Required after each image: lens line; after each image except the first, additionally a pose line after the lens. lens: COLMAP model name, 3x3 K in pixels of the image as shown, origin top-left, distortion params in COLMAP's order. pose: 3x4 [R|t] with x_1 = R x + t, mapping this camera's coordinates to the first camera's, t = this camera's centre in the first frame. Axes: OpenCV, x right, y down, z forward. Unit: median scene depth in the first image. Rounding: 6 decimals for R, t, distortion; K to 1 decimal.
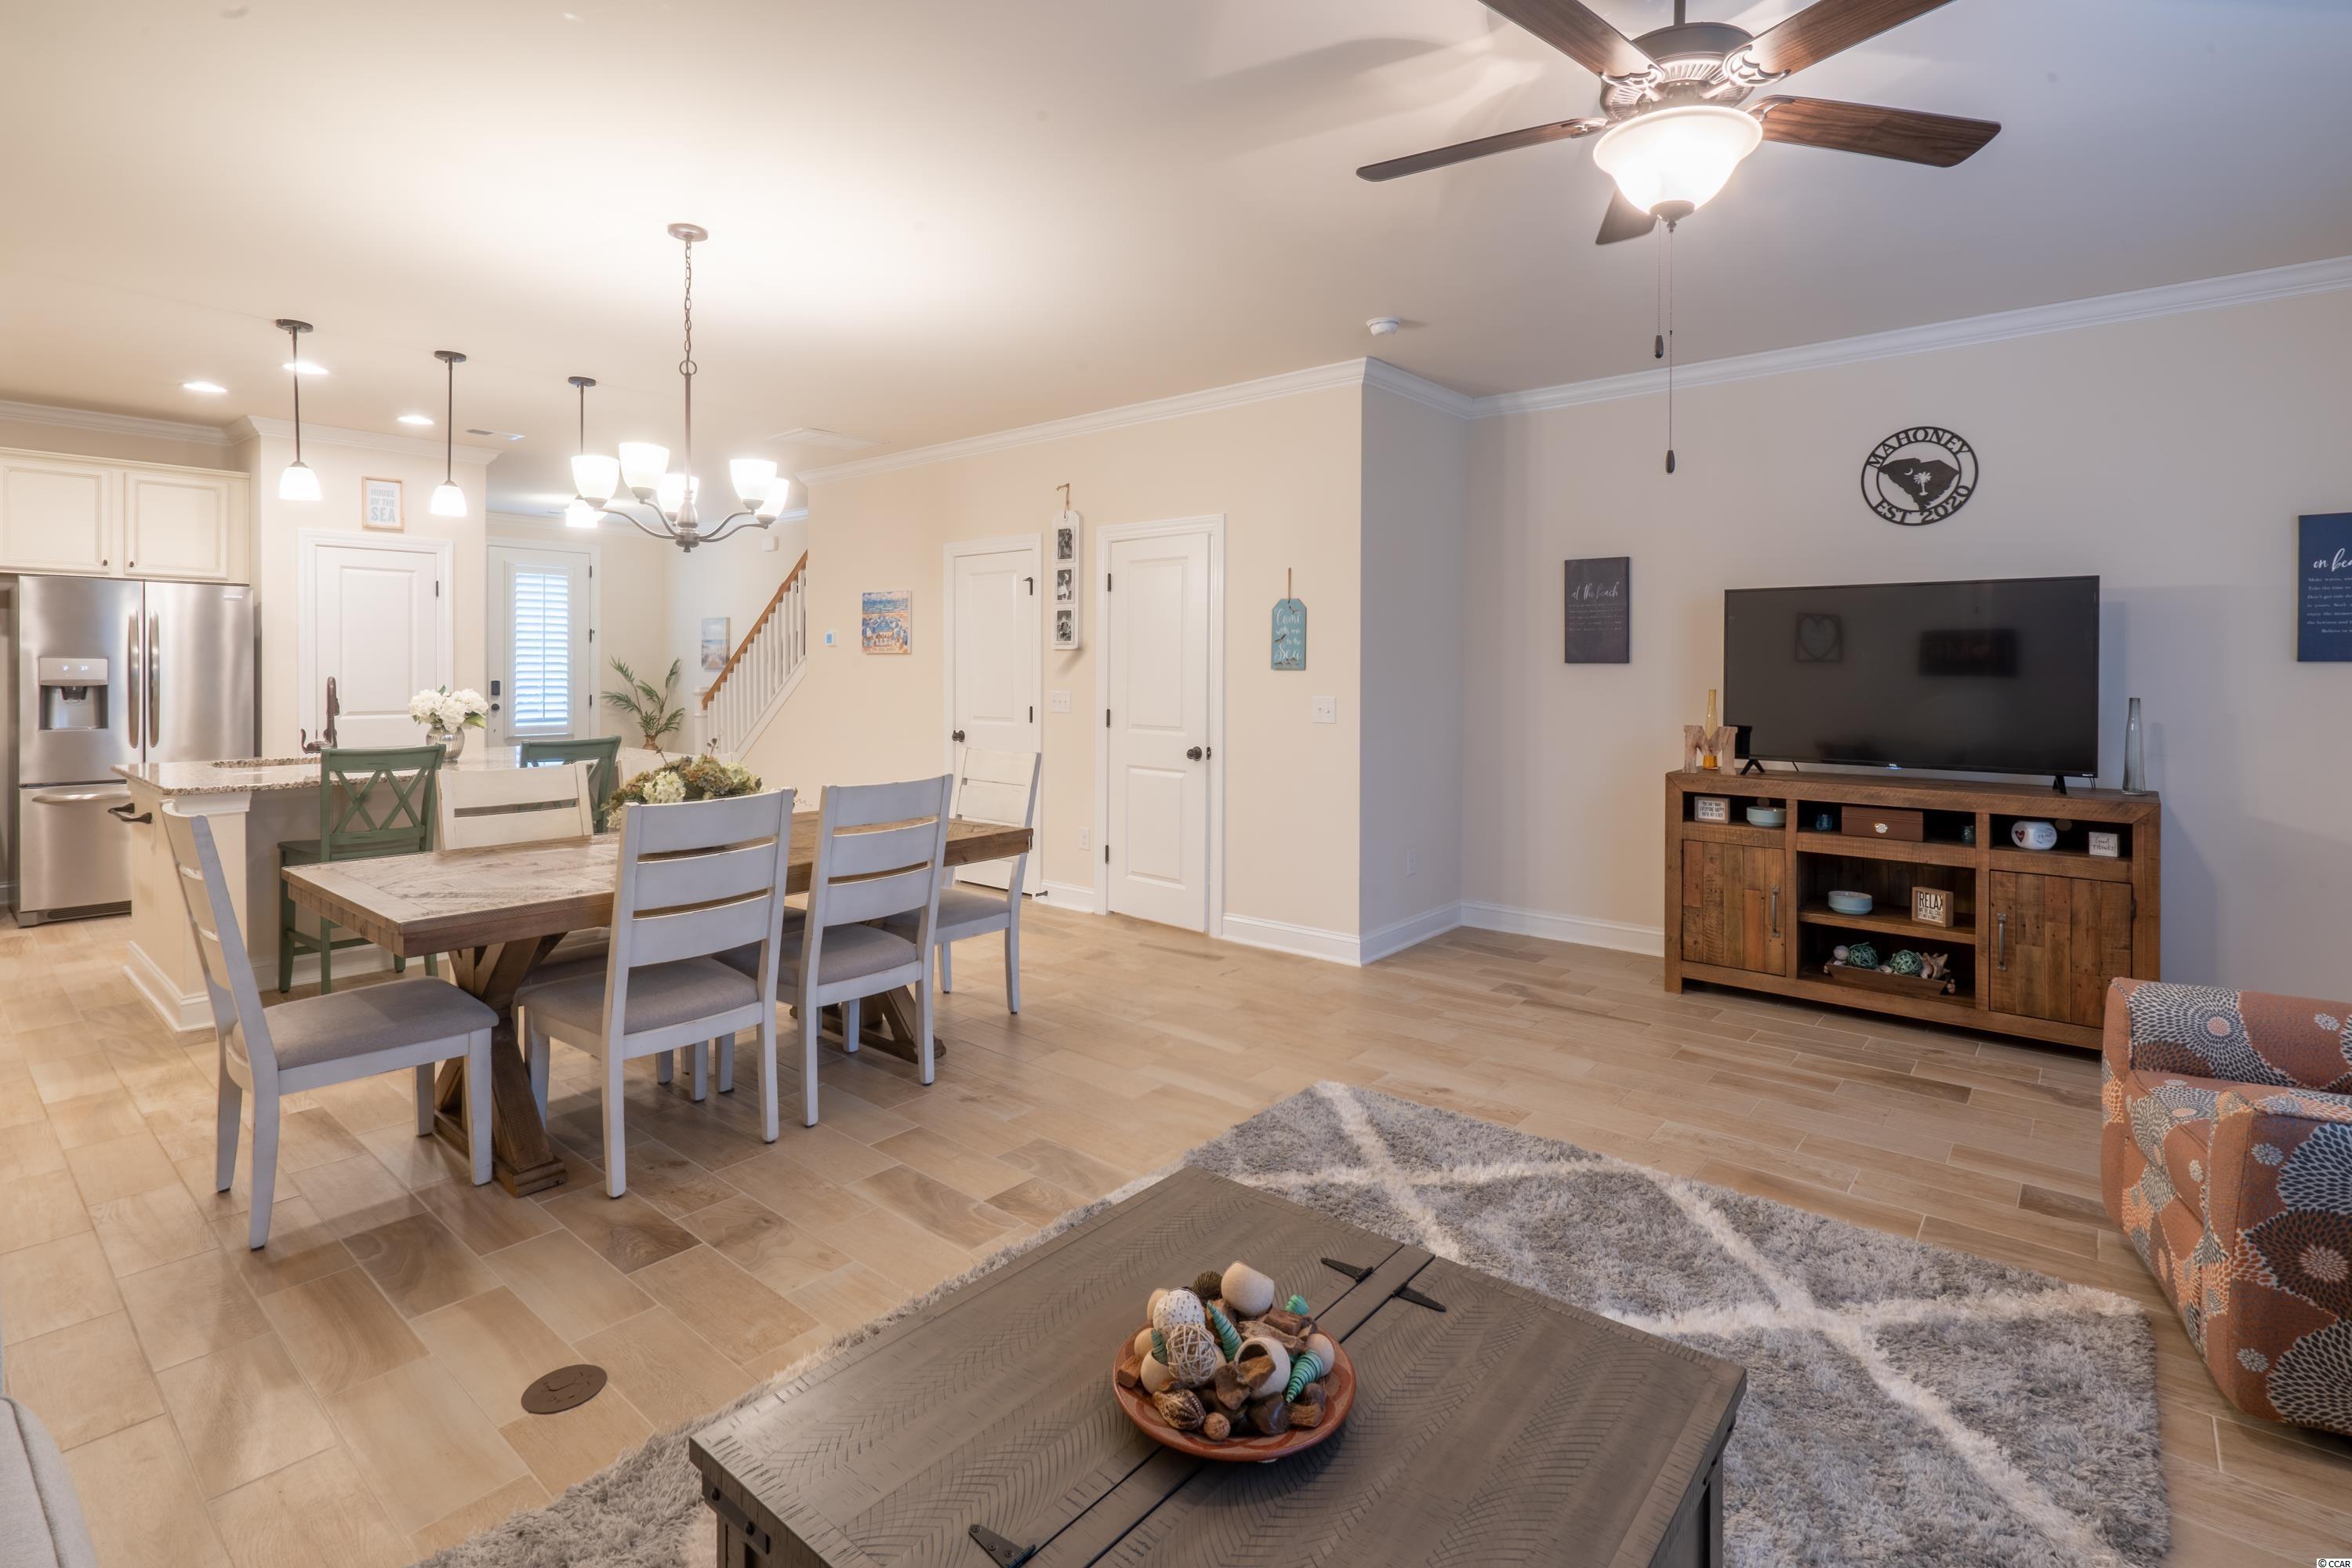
lens RADIAL K [[1123.3, 0, 1198.2], [0, 1123.3, 672.2], [0, 0, 1]] dist [-0.003346, 0.001230]
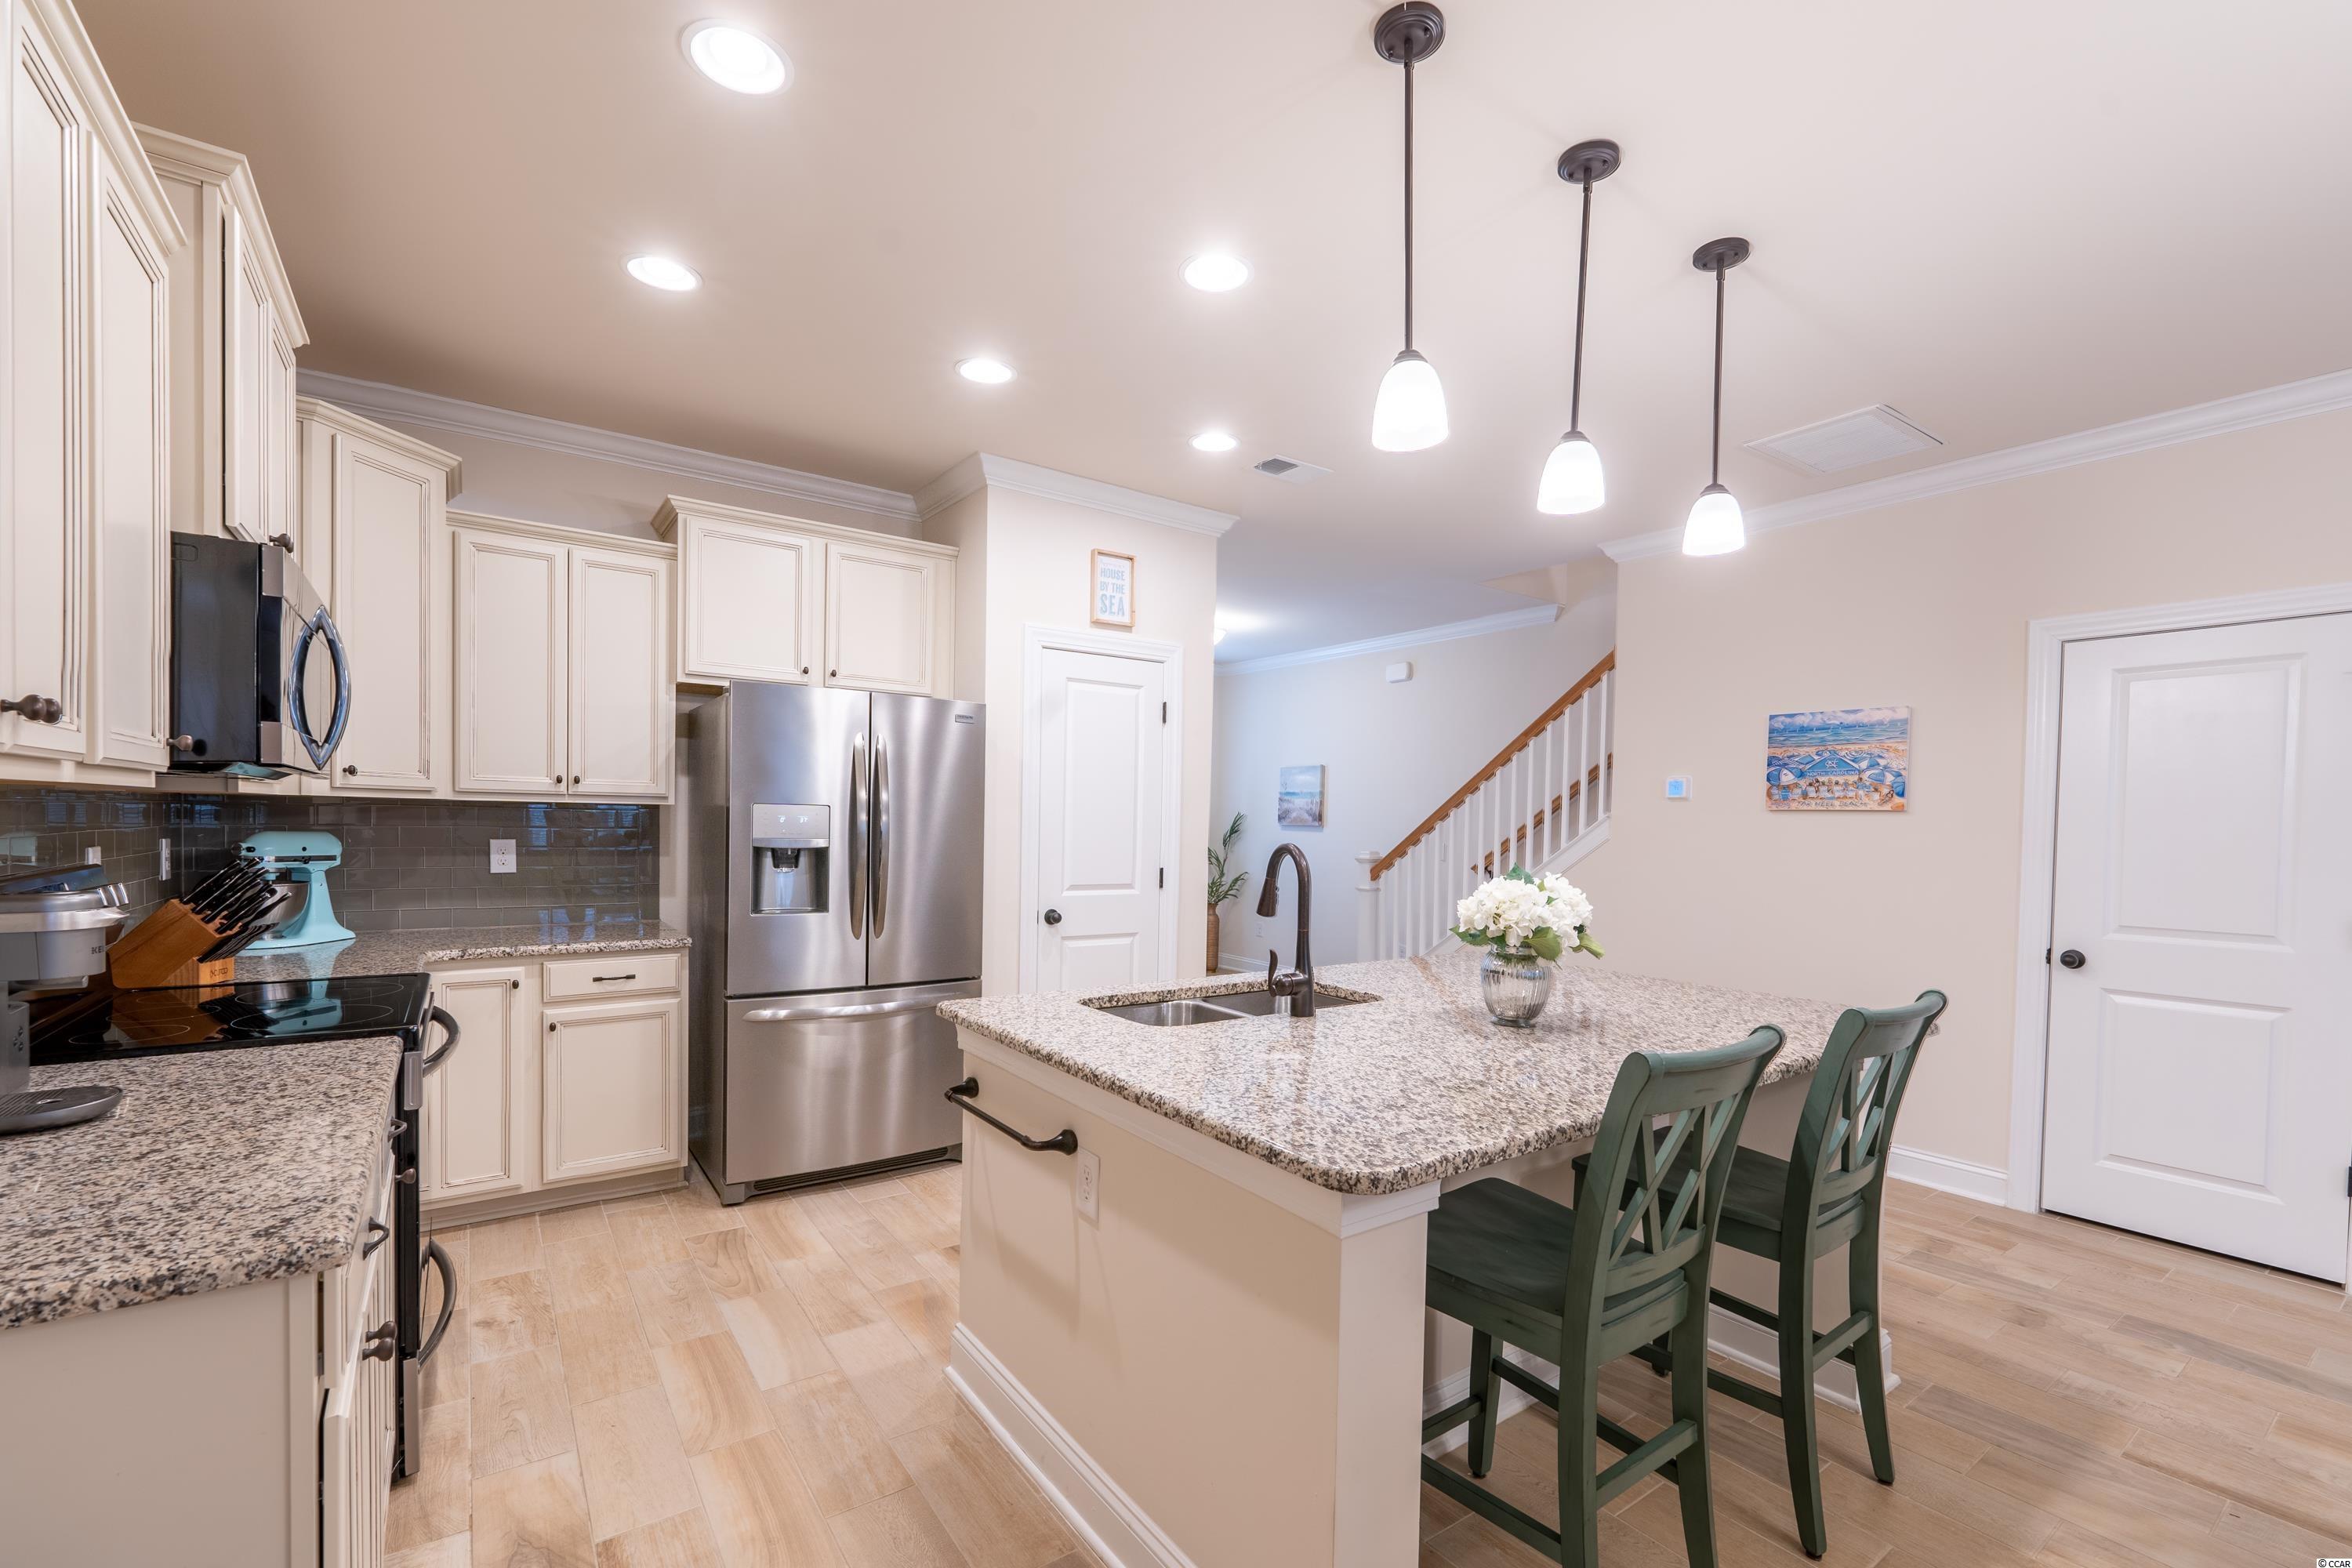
lens RADIAL K [[992.3, 0, 1176.6], [0, 992.3, 854.4], [0, 0, 1]] dist [0.000602, -0.000712]
pose [[0.967114, 0.020979, -0.253478, -0.634981], [-0.014475, 0.999517, 0.027495, -0.003588], [0.253933, -0.022922, 0.966950, 0.490867]]
